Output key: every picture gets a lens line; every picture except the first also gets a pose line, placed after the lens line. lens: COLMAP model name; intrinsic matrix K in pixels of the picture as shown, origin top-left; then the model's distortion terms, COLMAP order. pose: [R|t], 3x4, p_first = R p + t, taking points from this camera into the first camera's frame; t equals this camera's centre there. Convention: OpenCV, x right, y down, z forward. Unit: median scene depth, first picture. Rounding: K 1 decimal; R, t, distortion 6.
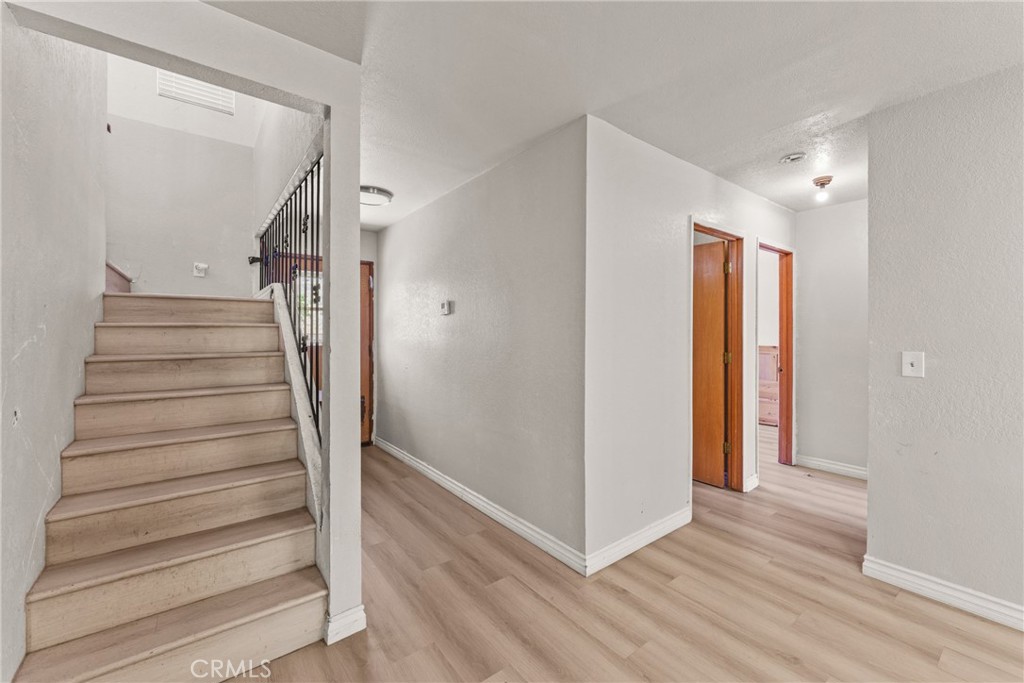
lens RADIAL K [[406.6, 0, 508.1], [0, 406.6, 337.2], [0, 0, 1]] dist [0.001623, 0.000009]
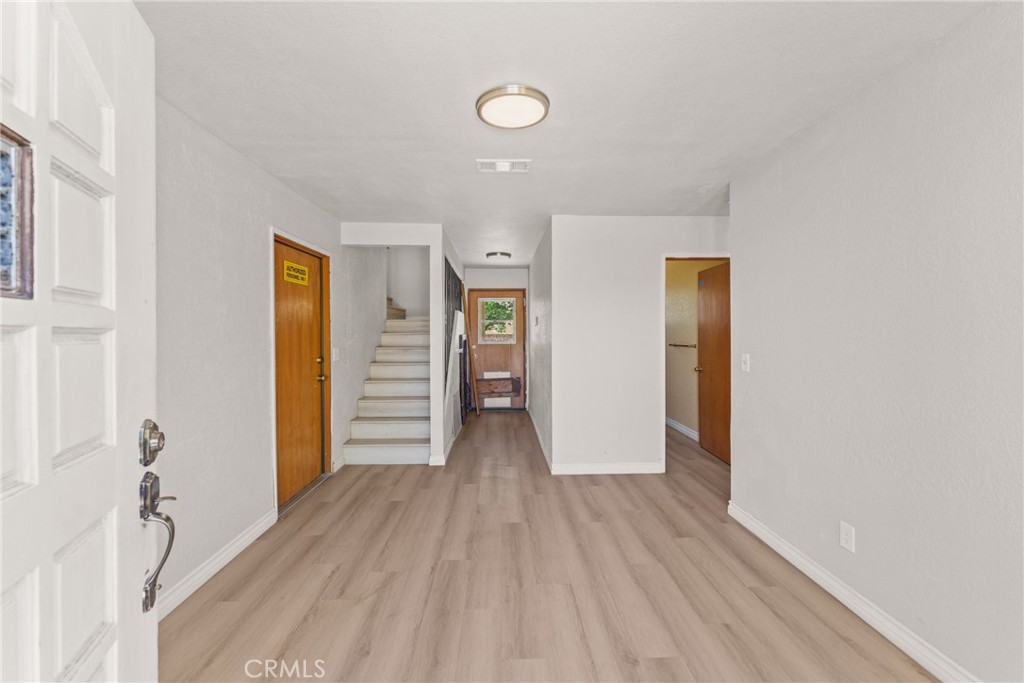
lens RADIAL K [[406.6, 0, 513.0], [0, 406.6, 336.0], [0, 0, 1]] dist [0.001623, 0.000009]
pose [[0.819979, 0.002778, -0.572387, 1.098217], [-0.003200, 0.999995, 0.000269, -0.022582], [0.572385, 0.001611, 0.819983, -0.576937]]
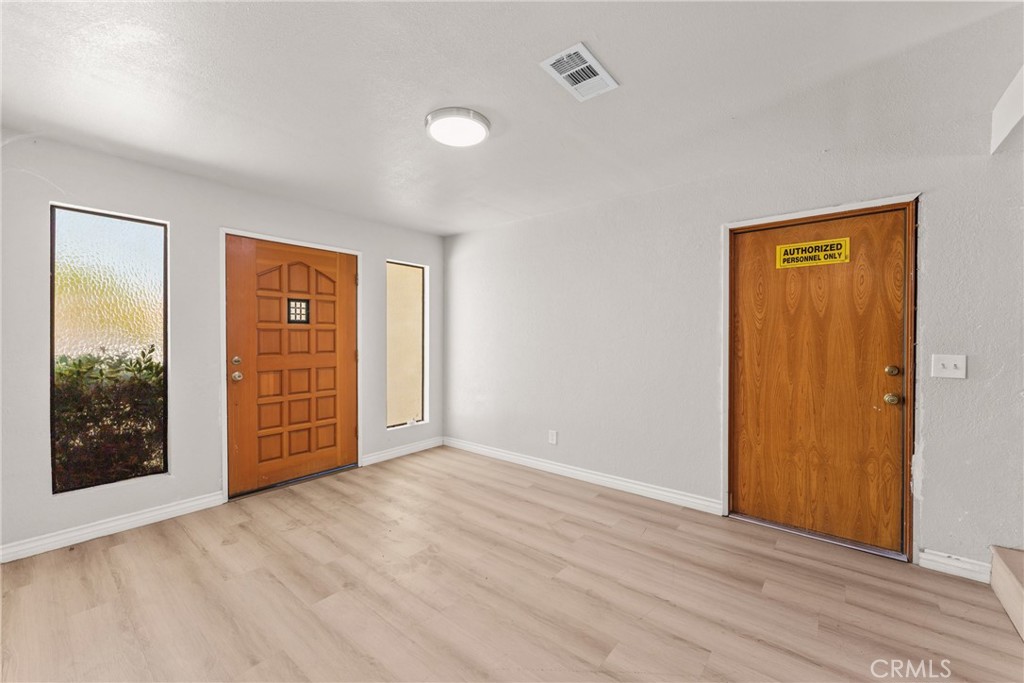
lens RADIAL K [[406.6, 0, 509.8], [0, 406.6, 338.4], [0, 0, 1]] dist [0.001623, 0.000009]
pose [[-0.968413, 0.000076, -0.249352, 0.700538], [-0.003315, 0.999908, 0.013179, -0.014408], [0.249330, 0.013590, -0.968323, 1.271663]]
